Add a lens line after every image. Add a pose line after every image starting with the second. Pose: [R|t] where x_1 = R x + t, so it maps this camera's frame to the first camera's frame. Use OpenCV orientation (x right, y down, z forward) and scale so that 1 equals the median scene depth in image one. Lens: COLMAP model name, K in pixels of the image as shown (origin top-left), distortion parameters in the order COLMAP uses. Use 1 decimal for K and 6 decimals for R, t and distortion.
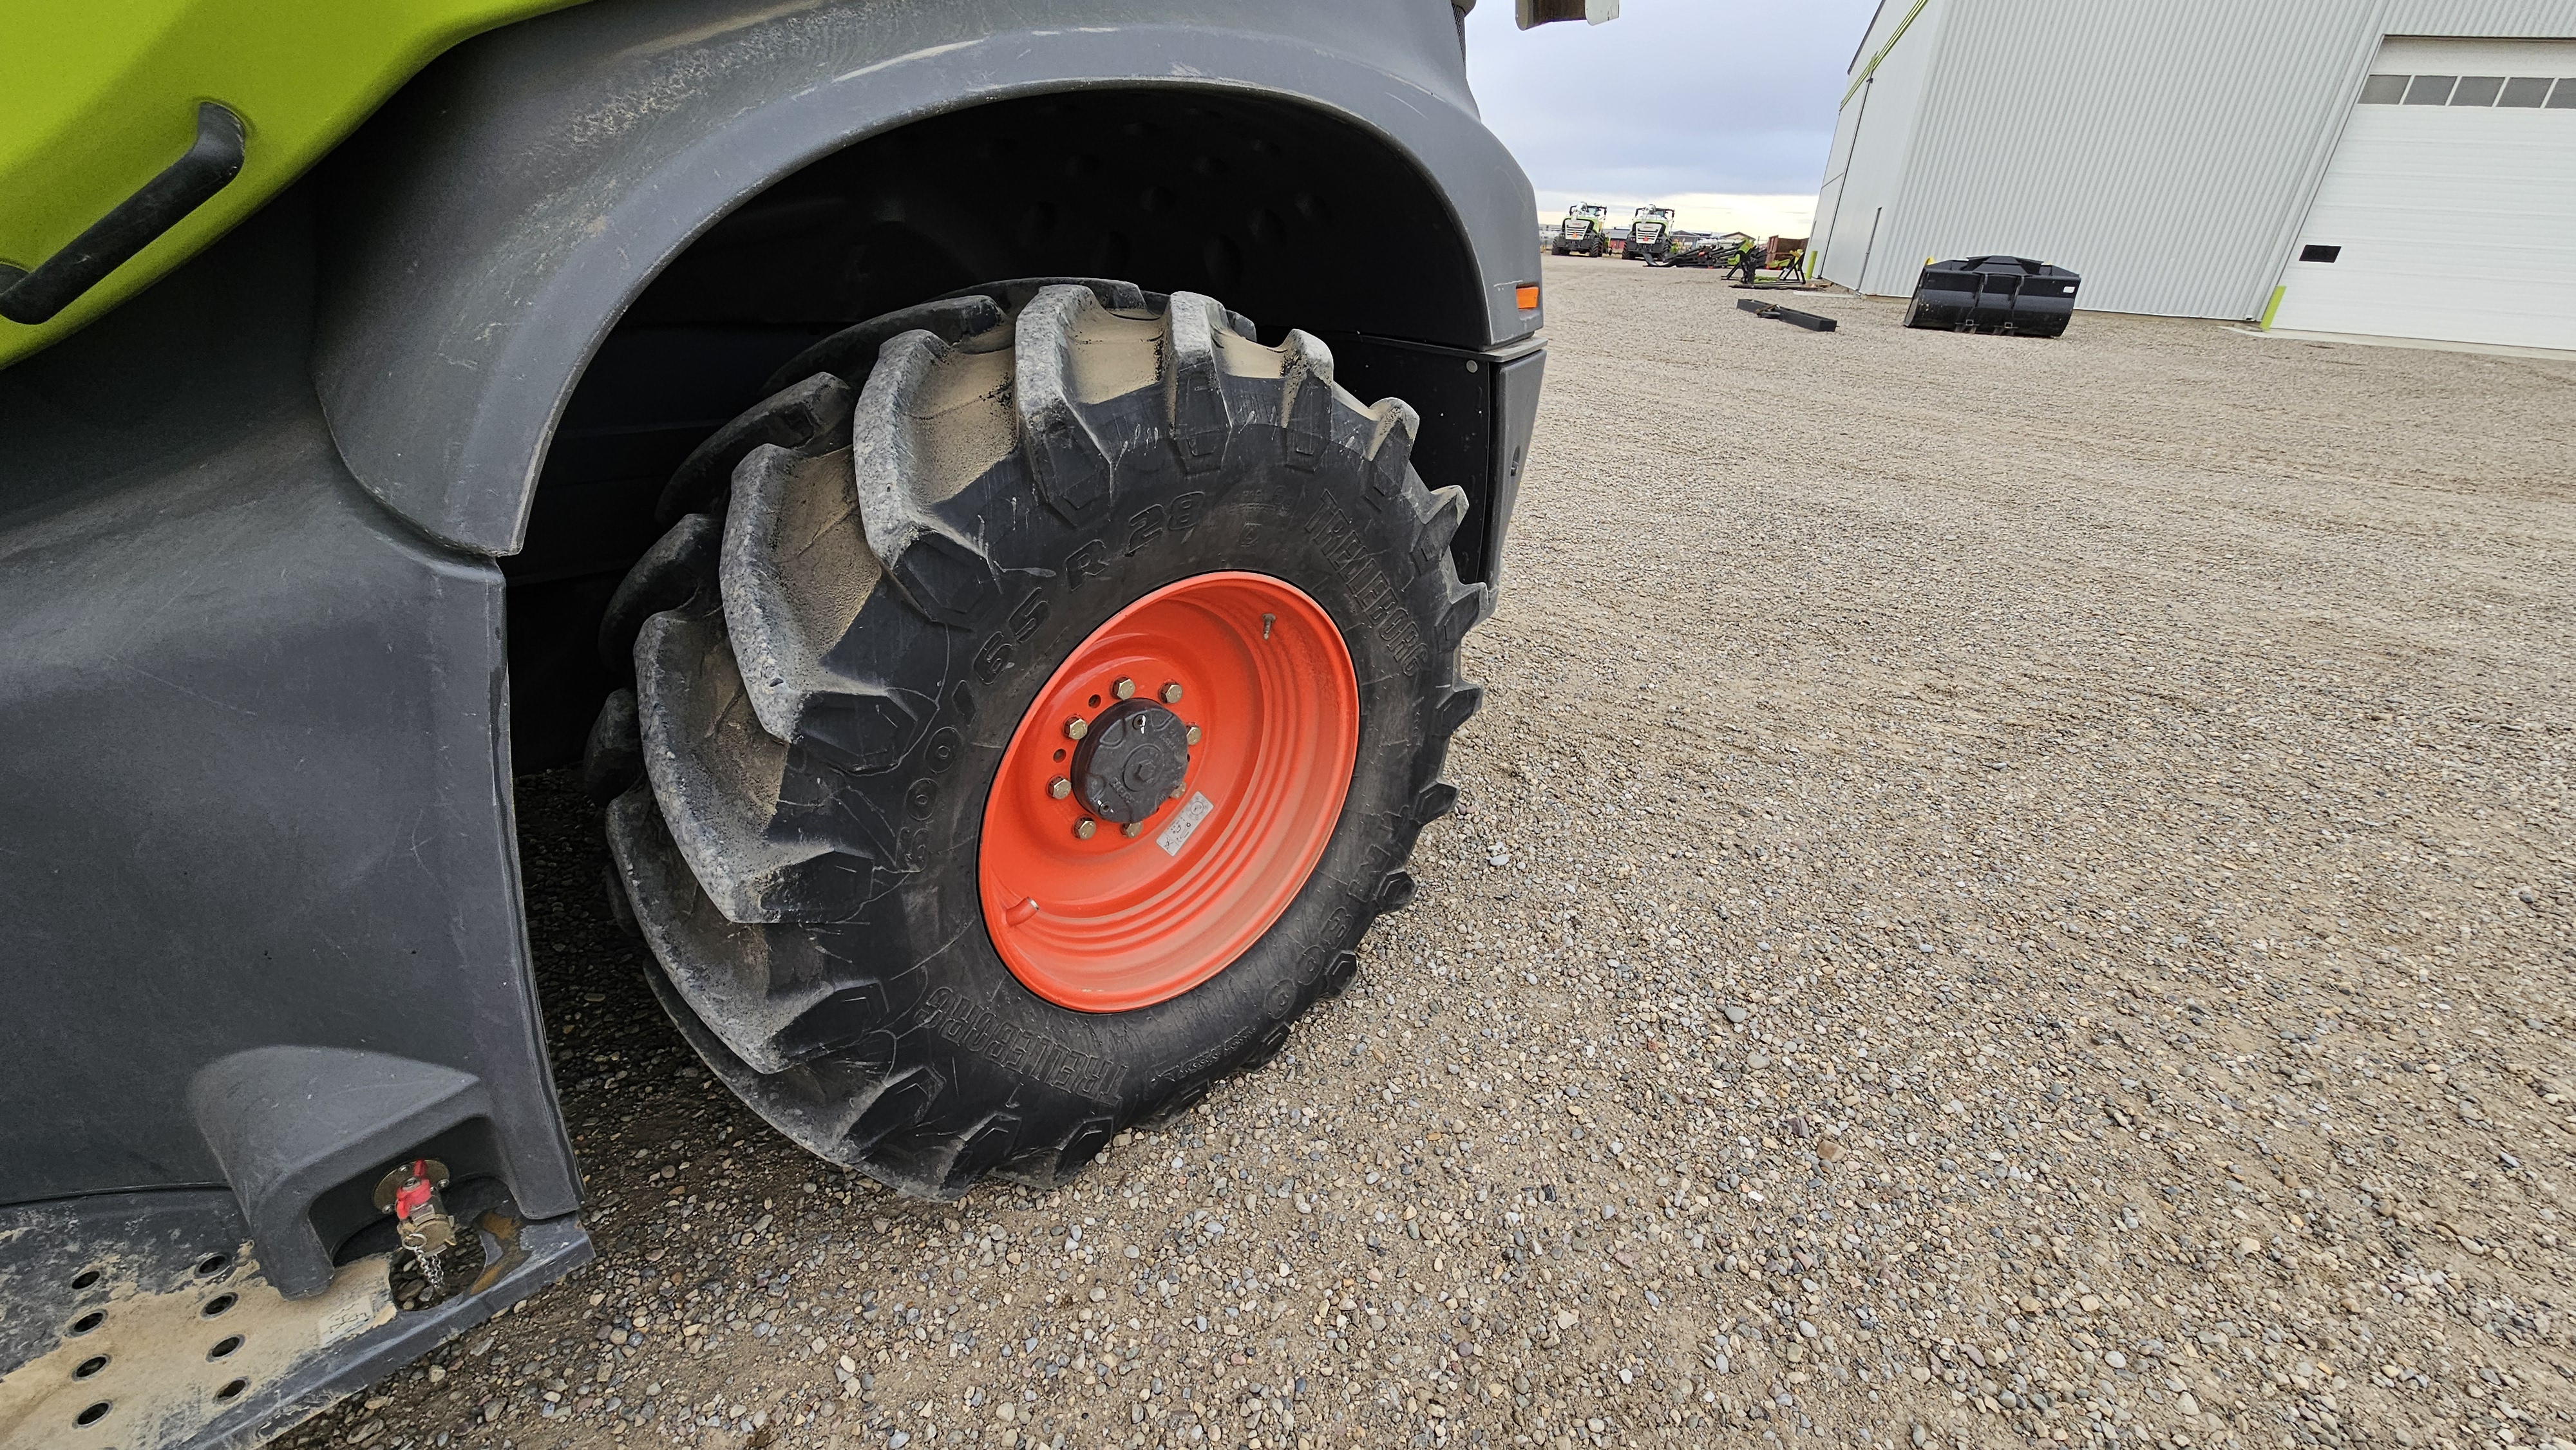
lens RADIAL K [[1044.1, 0, 1287.3], [0, 1044.1, 725.9], [0, 0, 1]] dist [-0.003276, -0.001134]
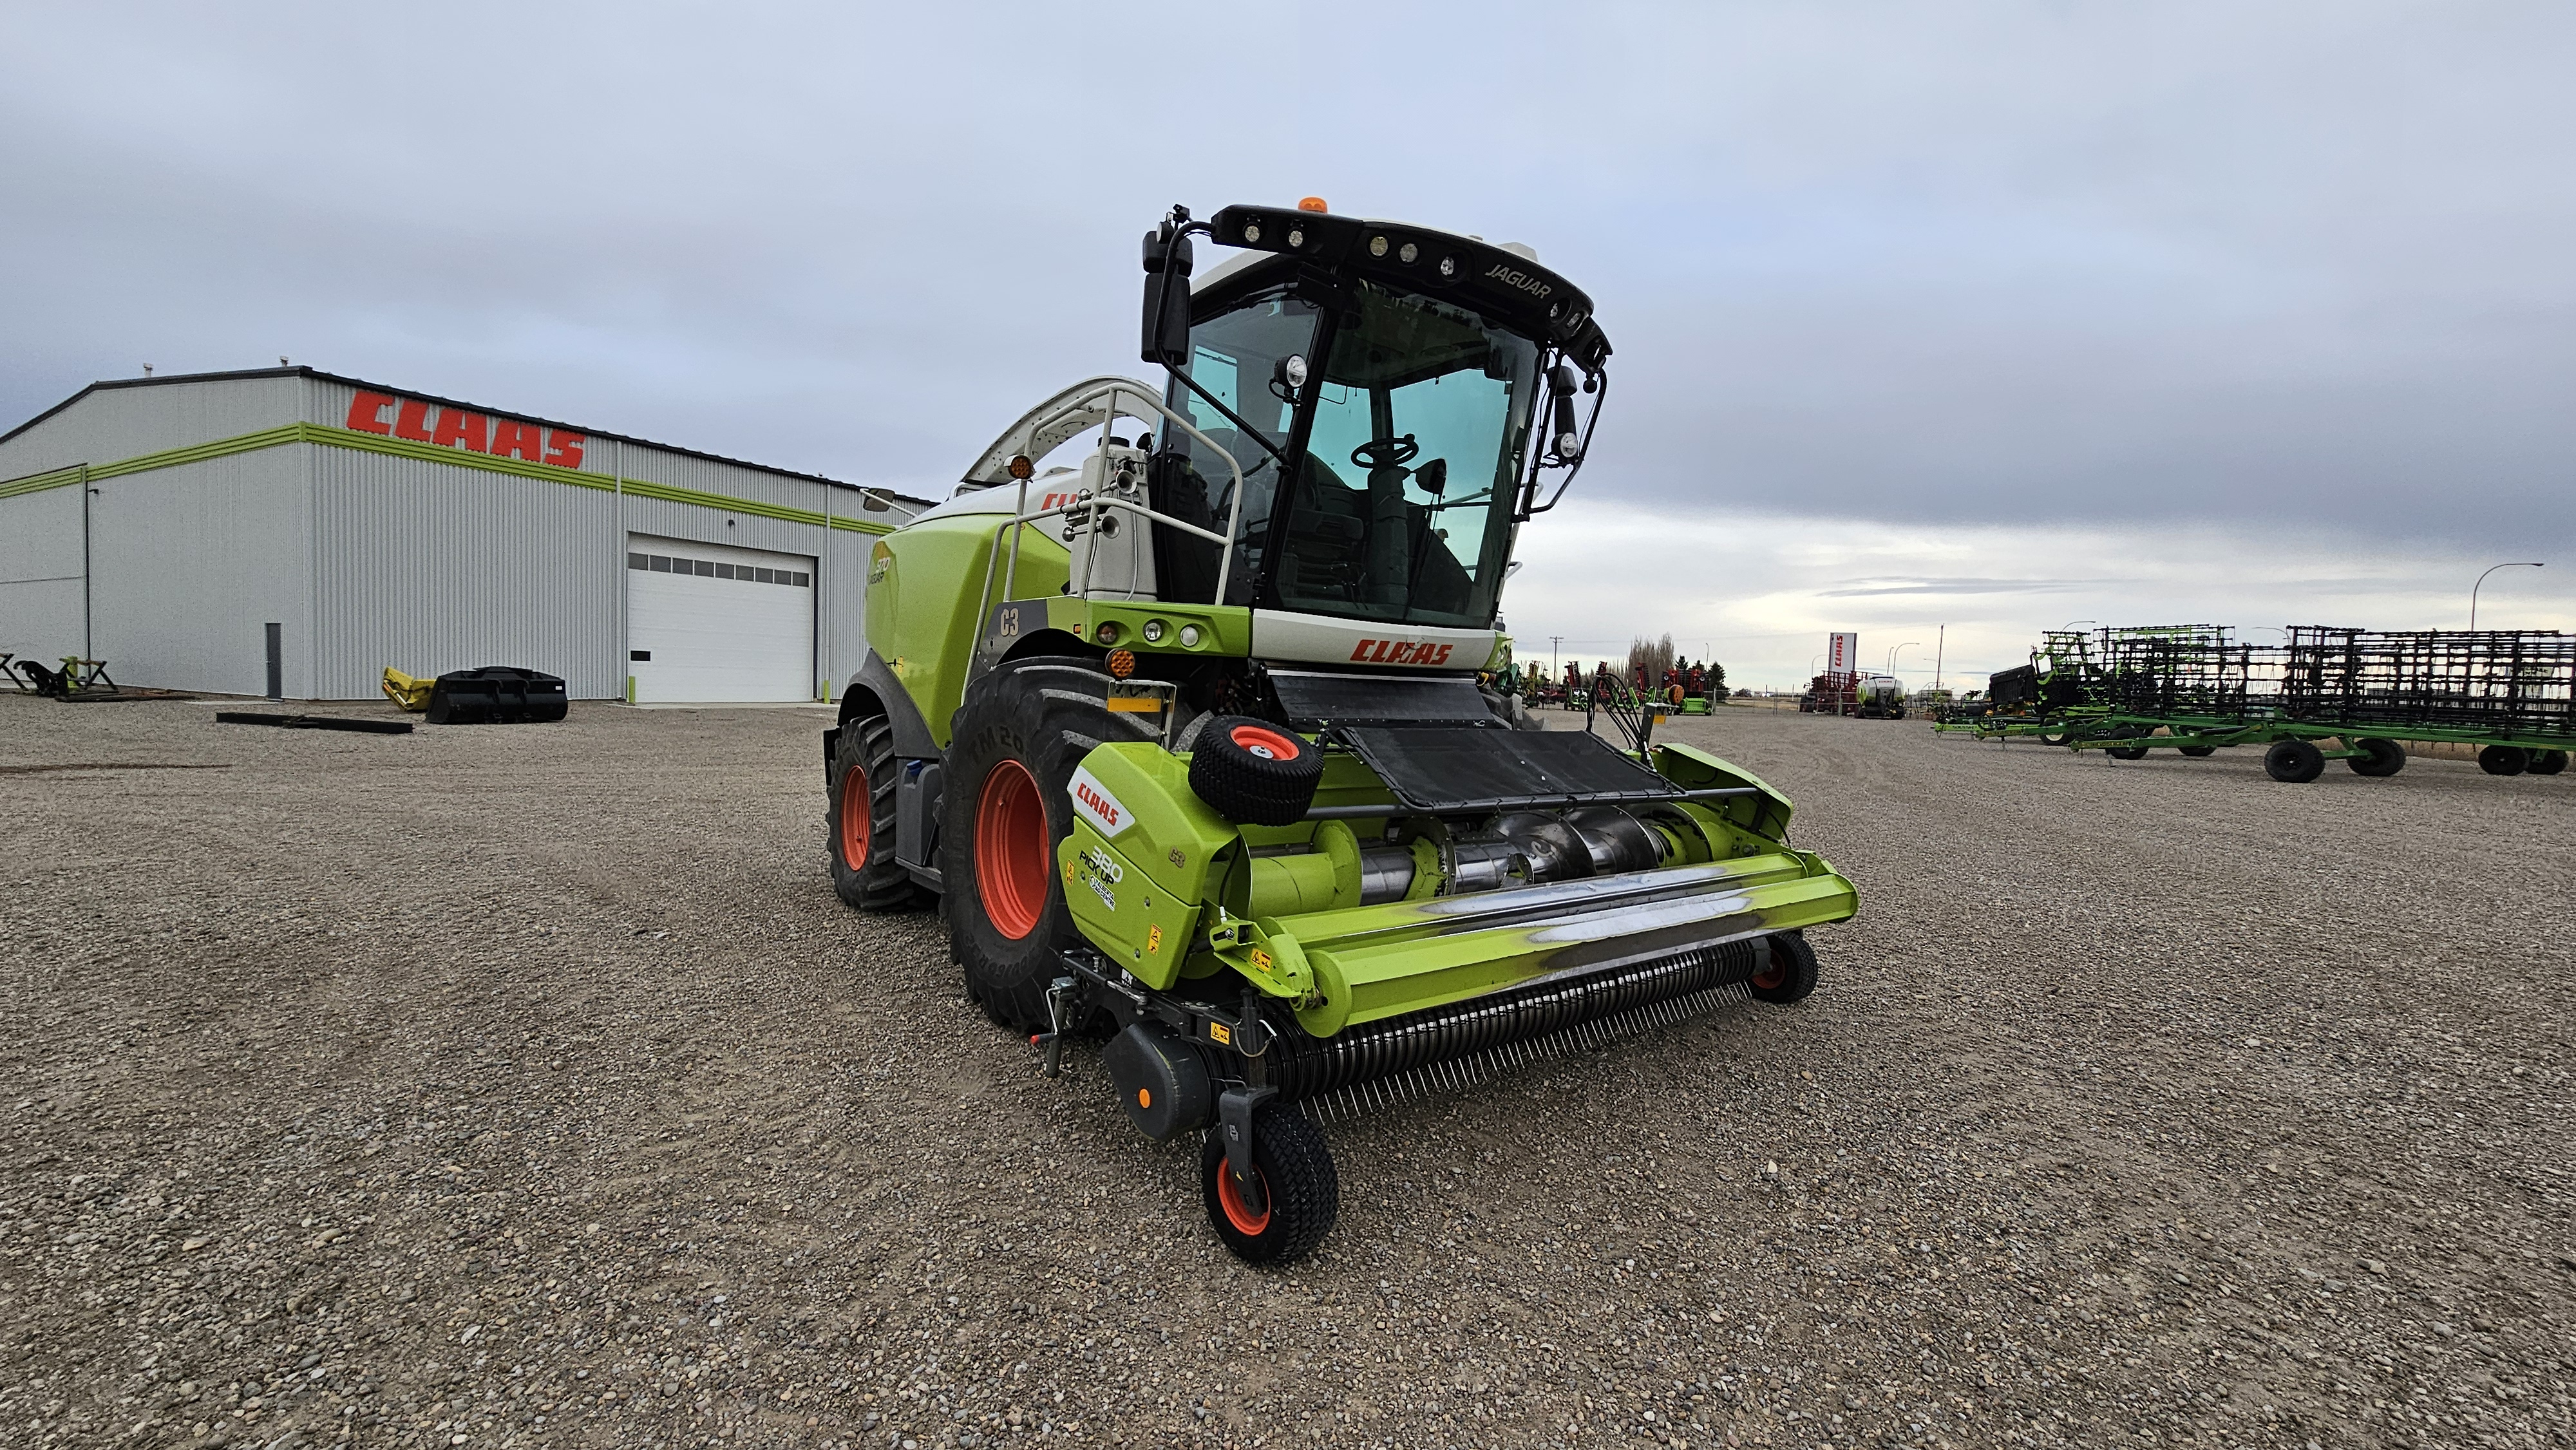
lens RADIAL K [[1044.1, 0, 1292.3], [0, 1044.1, 725.2], [0, 0, 1]] dist [-0.003276, -0.001134]
pose [[0.110258, -0.087494, 0.990044, -0.503126], [0.412397, 0.910350, 0.034524, -0.025401], [-0.904307, 0.404485, 0.136456, -0.036757]]
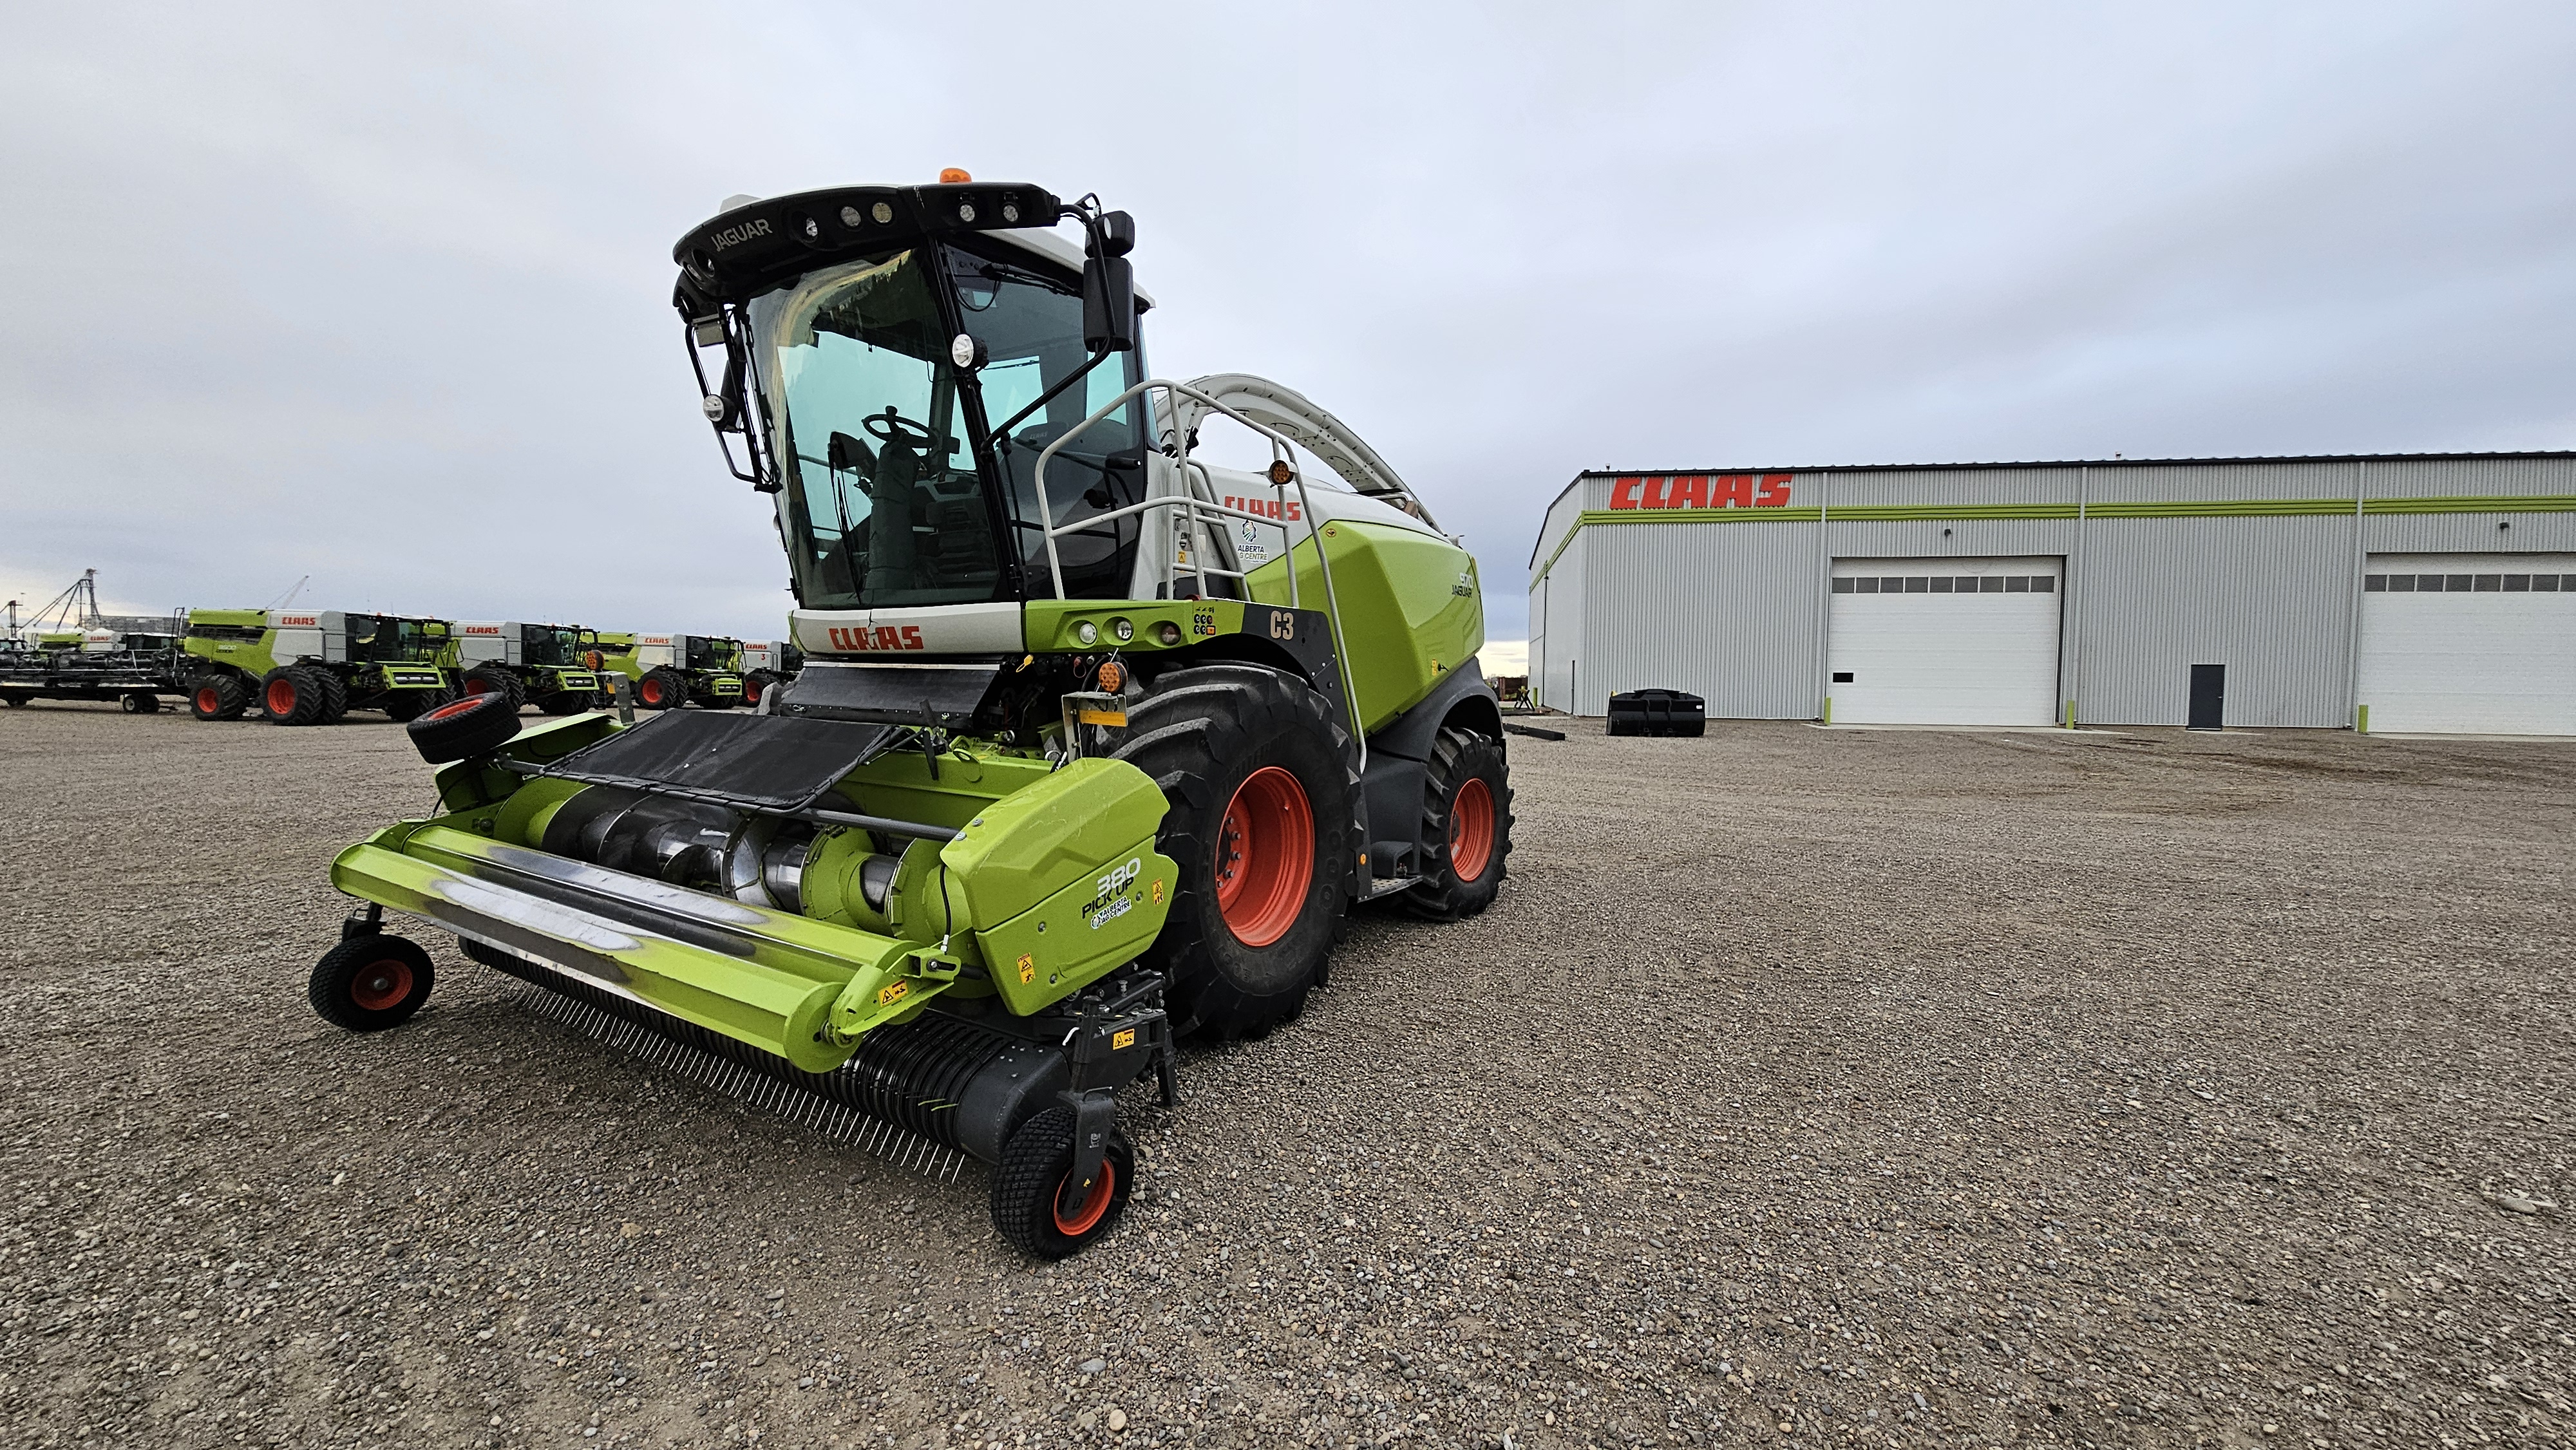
lens RADIAL K [[1044.1, 0, 1289.4], [0, 1044.1, 728.0], [0, 0, 1]] dist [-0.003276, -0.001134]
pose [[0.977927, -0.048161, 0.203323, -0.161484], [0.123118, 0.919026, -0.374478, 0.115355], [-0.168824, 0.391245, 0.904669, -0.287967]]
